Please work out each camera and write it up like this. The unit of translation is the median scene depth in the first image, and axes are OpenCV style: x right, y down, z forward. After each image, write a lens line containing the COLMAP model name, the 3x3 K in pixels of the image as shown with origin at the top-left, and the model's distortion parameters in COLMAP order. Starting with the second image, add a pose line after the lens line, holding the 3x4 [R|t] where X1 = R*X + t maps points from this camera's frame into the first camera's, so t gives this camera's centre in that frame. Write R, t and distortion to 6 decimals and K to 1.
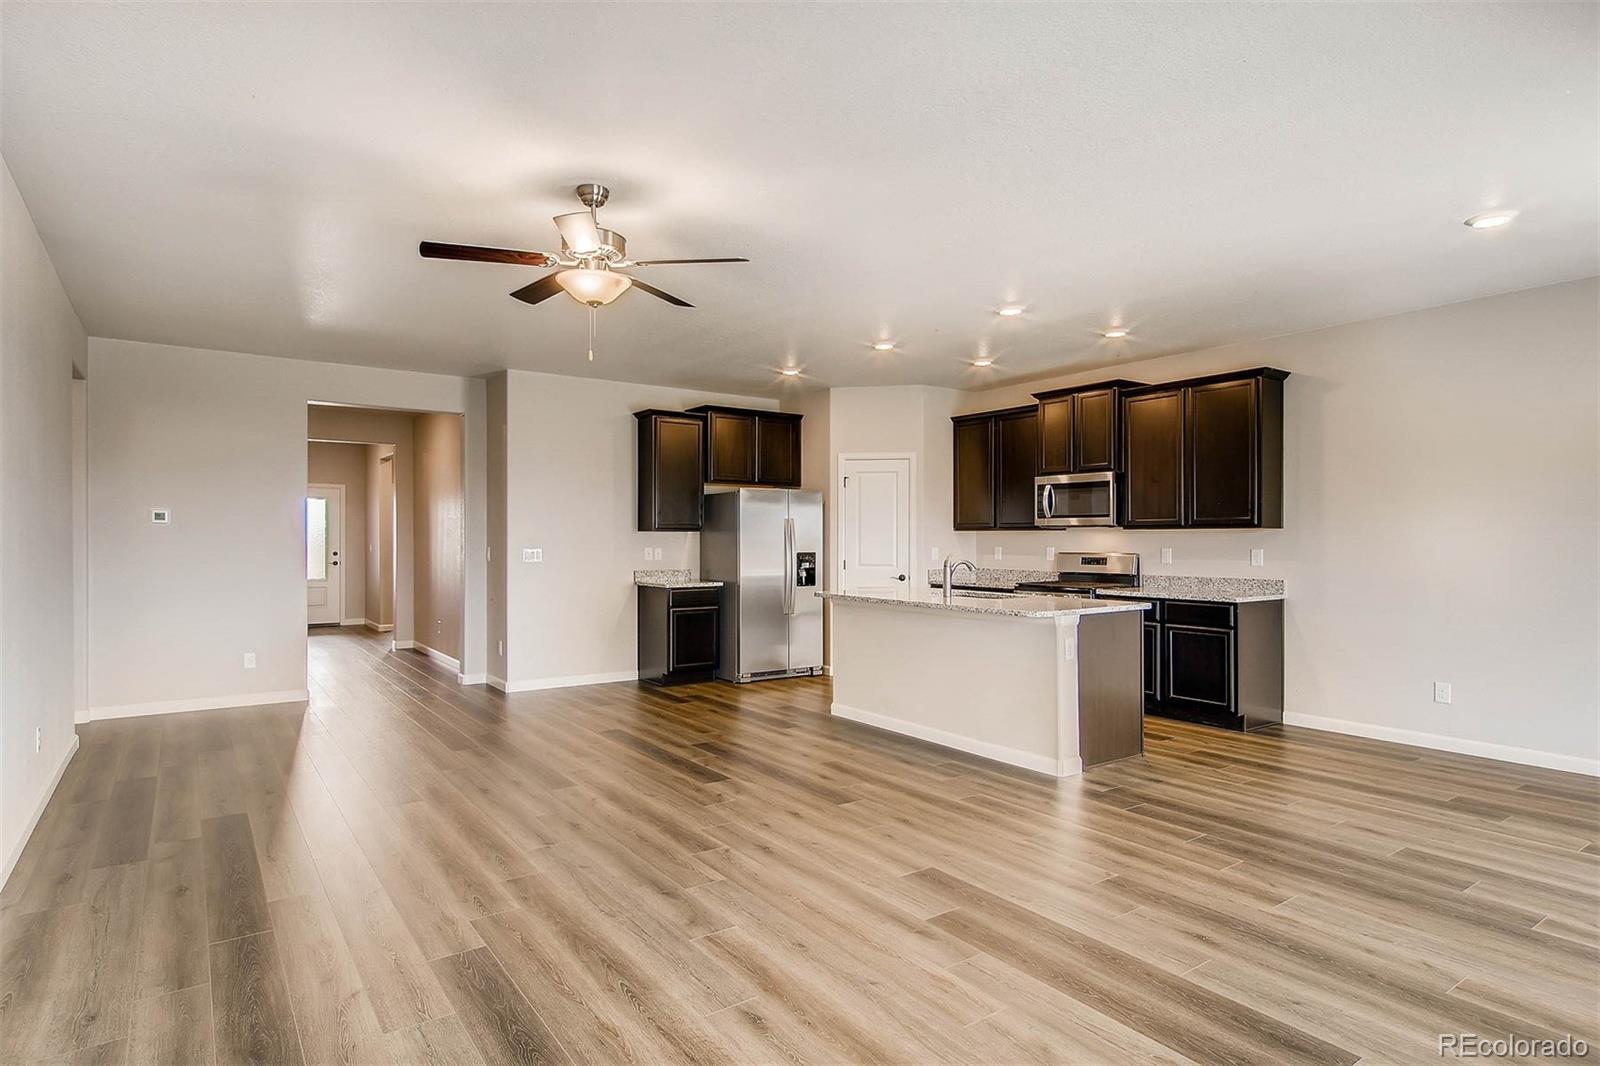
lens RADIAL K [[847.1, 0, 800.0], [0, 847.1, 533.0], [0, 0, 1]] dist [0.002516, 0.000126]
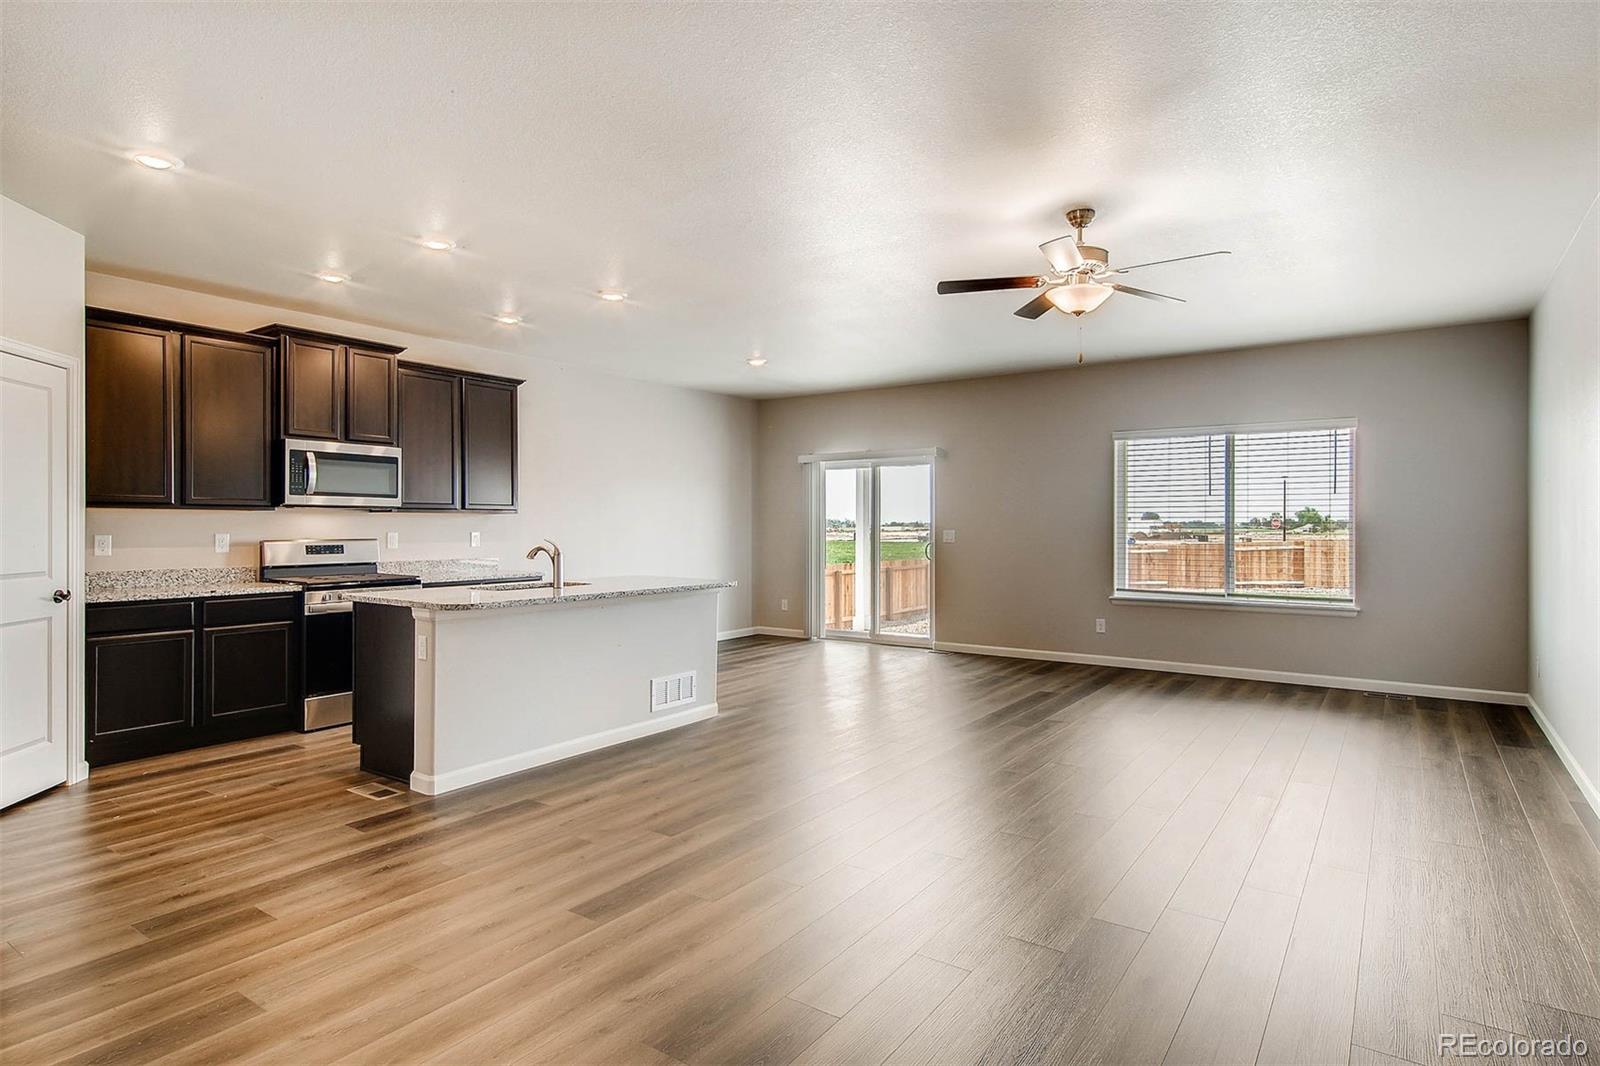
lens RADIAL K [[867.8, 0, 800.0], [0, 867.8, 533.0], [0, 0, 1]] dist [0.000771, -0.000006]
pose [[-0.331303, -0.009795, 0.943473, -0.571488], [-0.009054, 0.999933, 0.007201, 0.006603], [-0.943481, -0.006156, -0.331370, 0.807059]]
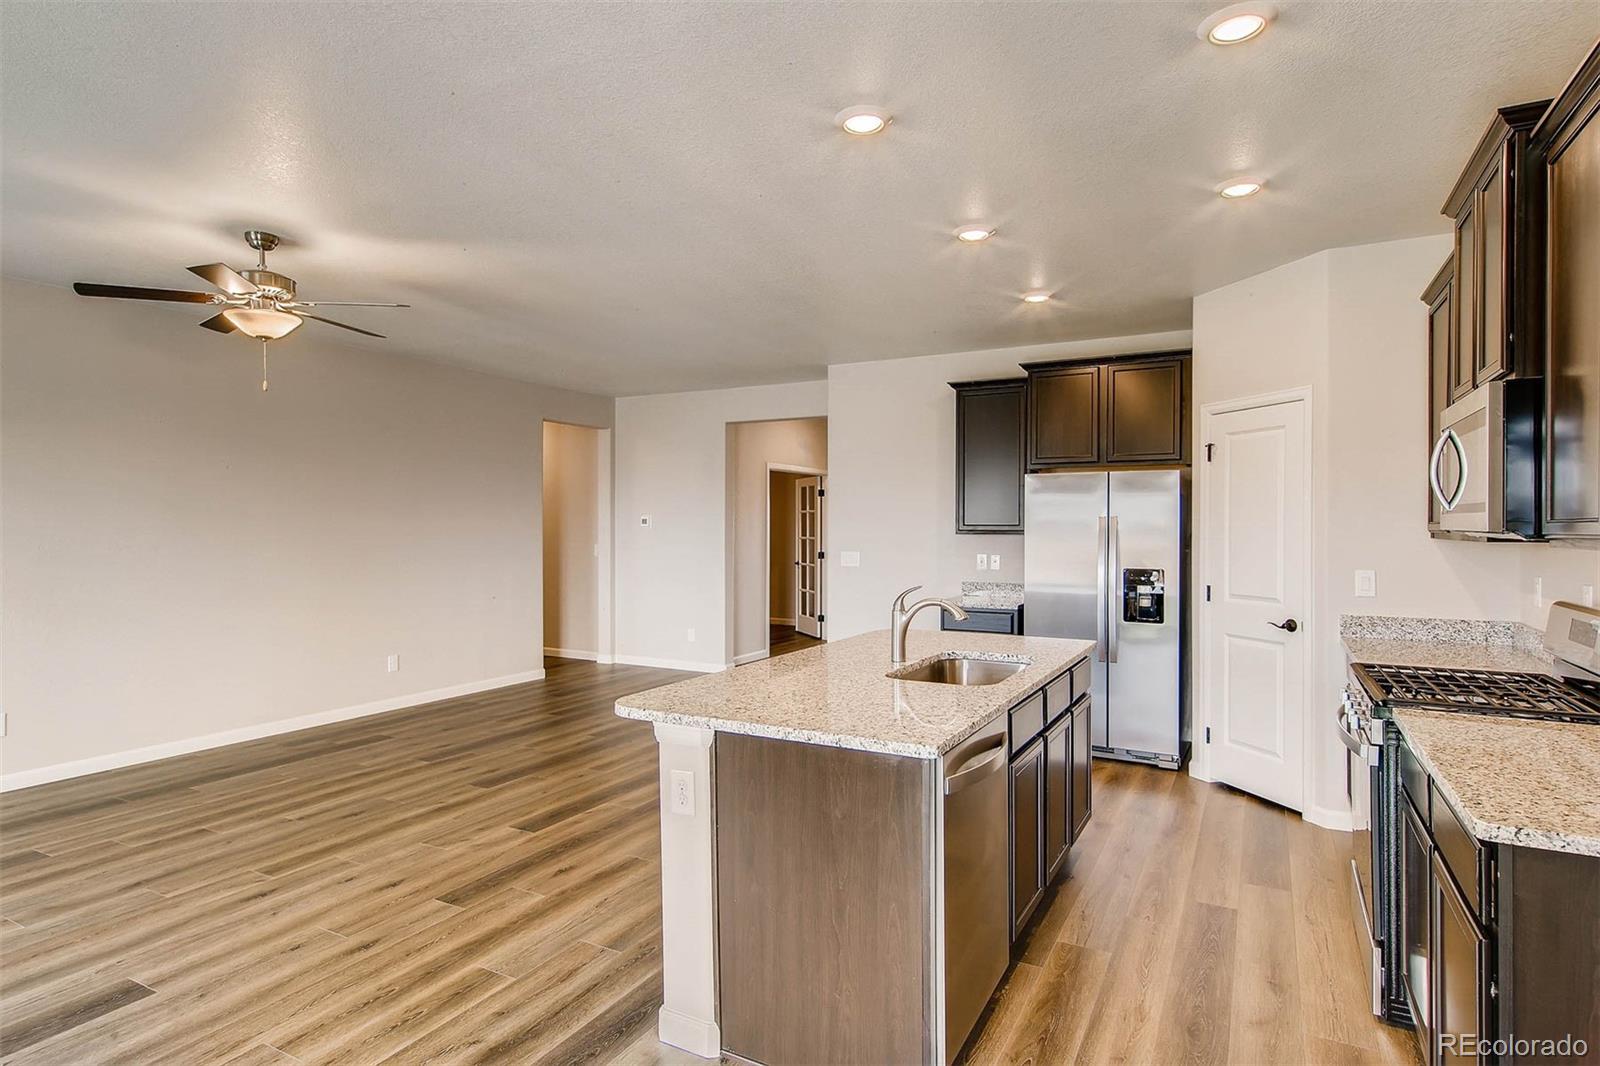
lens RADIAL K [[847.1, 0, 800.0], [0, 847.1, 533.0], [0, 0, 1]] dist [0.002516, 0.000126]
pose [[0.453535, 0.008384, -0.891199, 0.489926], [0.003621, 0.999930, 0.011250, -0.012935], [0.891231, -0.008329, 0.453473, 0.522033]]
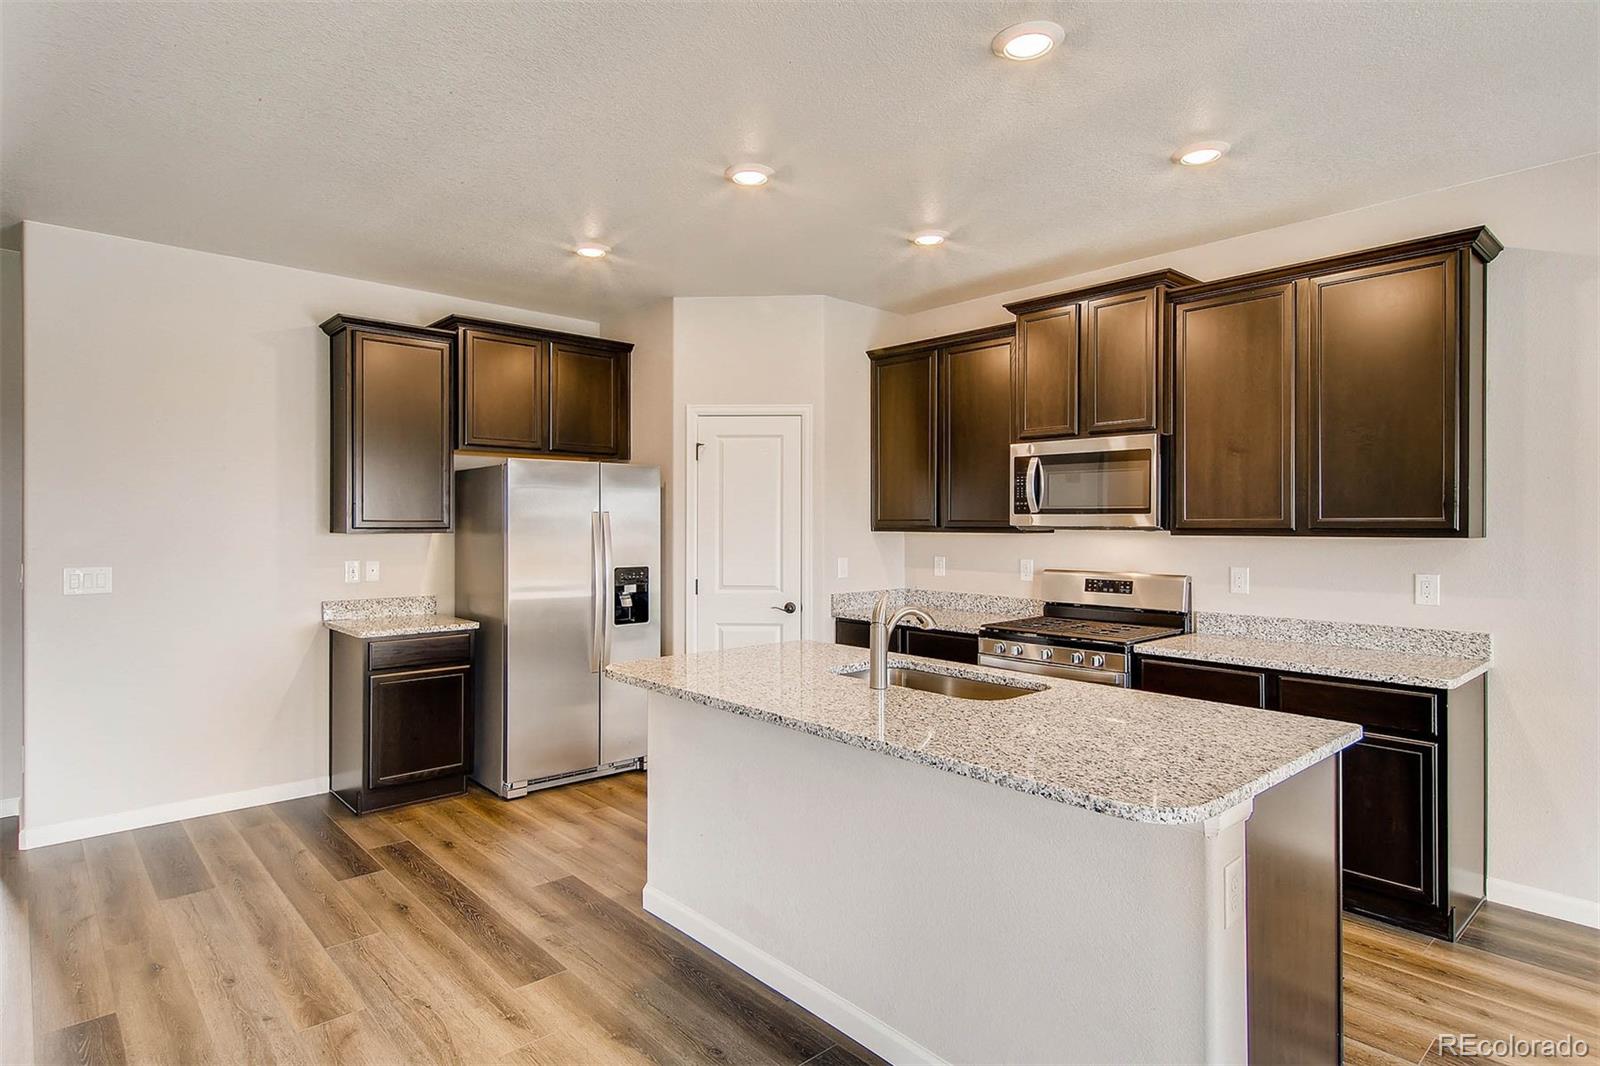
lens RADIAL K [[847.1, 0, 800.0], [0, 847.1, 533.0], [0, 0, 1]] dist [0.002516, 0.000126]
pose [[0.992651, 0.000798, 0.121008, 0.057467], [-0.002816, 0.999860, 0.016503, -0.012831], [-0.120978, -0.016722, 0.992514, 0.417120]]
